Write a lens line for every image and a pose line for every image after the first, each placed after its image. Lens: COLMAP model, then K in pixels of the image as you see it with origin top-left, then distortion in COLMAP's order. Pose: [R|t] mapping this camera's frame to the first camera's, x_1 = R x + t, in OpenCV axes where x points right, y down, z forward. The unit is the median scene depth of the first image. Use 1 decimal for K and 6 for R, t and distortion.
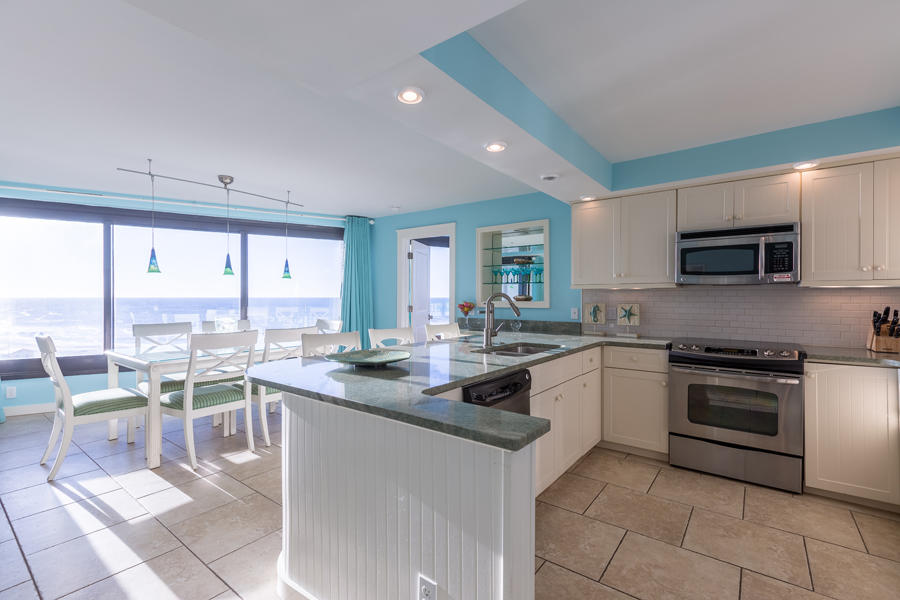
lens RADIAL K [[408.5, 0, 454.9], [0, 408.5, 300.6], [0, 0, 1]] dist [0.001304, 0.000353]
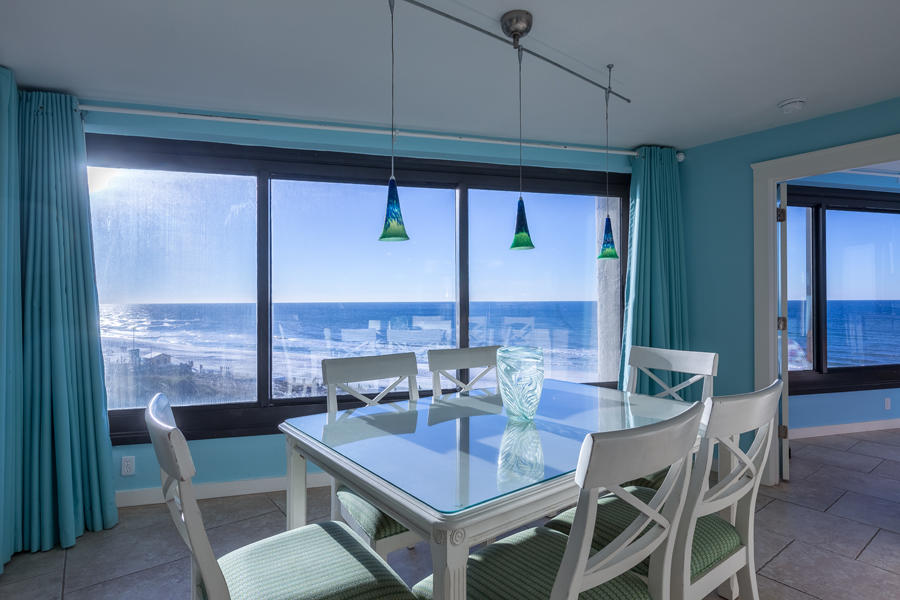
lens RADIAL K [[486.7, 0, 446.9], [0, 486.7, 300.5], [0, 0, 1]] dist [0.001569, 0.000014]
pose [[0.960420, -0.012253, -0.278285, -0.351786], [0.007236, 0.999792, -0.019048, 0.000183], [0.278461, 0.016280, 0.960310, 0.356246]]
